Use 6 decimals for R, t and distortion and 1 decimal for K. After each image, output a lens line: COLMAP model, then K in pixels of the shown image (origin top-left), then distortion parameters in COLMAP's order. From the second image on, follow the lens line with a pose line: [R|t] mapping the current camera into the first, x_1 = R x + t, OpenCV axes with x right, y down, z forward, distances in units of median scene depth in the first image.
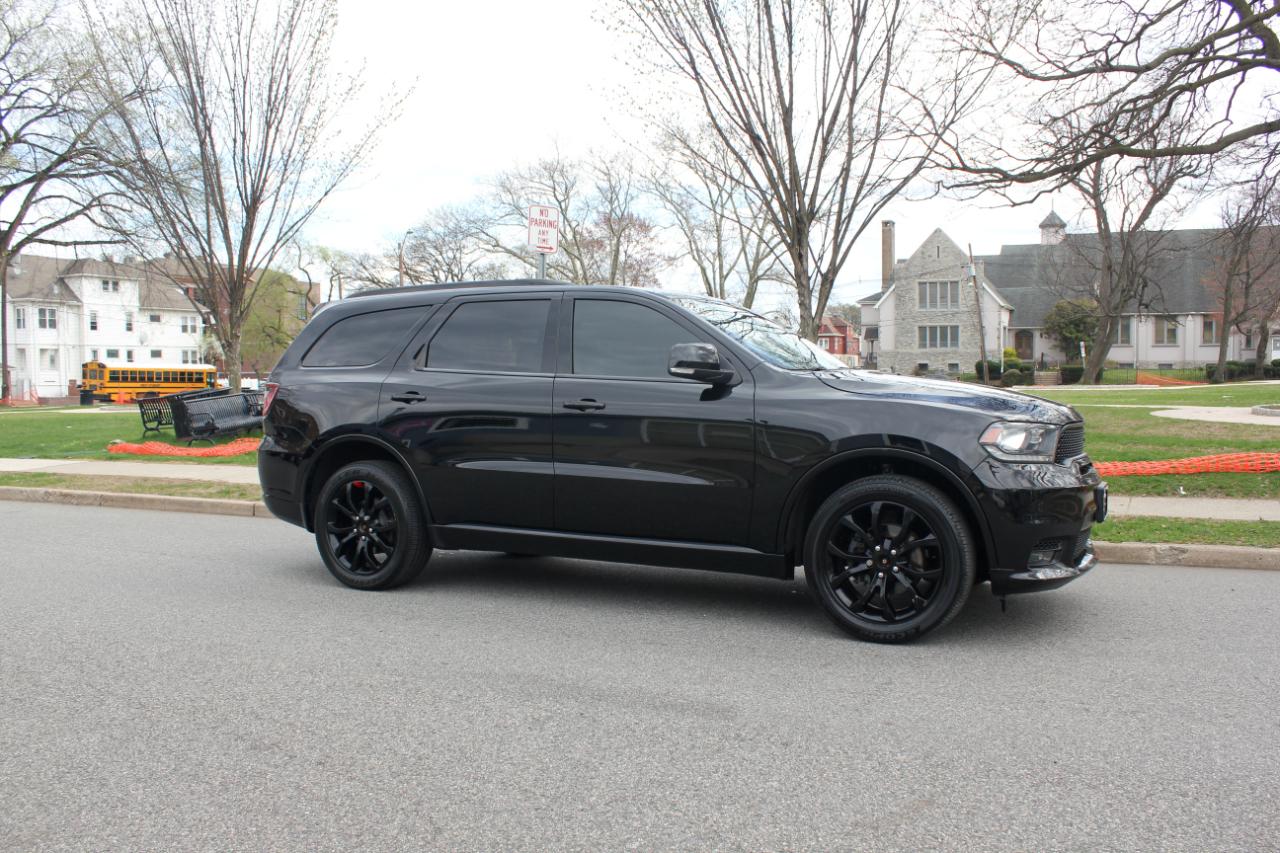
lens RADIAL K [[1108.0, 0, 642.9], [0, 1108.0, 427.4], [0, 0, 1]] dist [-0.170561, 0.157088]
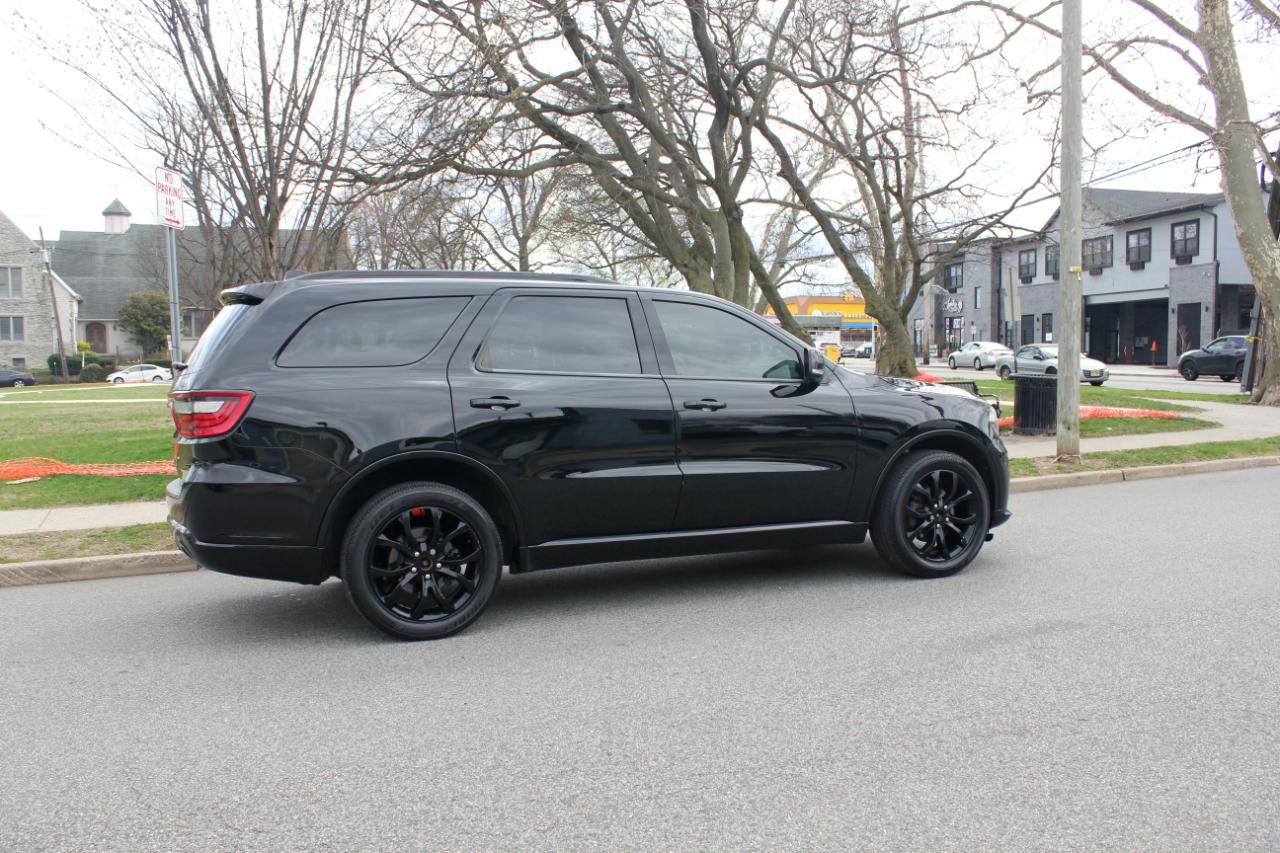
lens RADIAL K [[1123.2, 0, 635.4], [0, 1123.2, 428.4], [0, 0, 1]] dist [-0.167213, 0.131603]
pose [[0.610246, -0.048400, 0.790732, -0.351462], [0.042531, 0.998694, 0.028305, -0.011663], [-0.791070, 0.016358, 0.611508, 0.157888]]
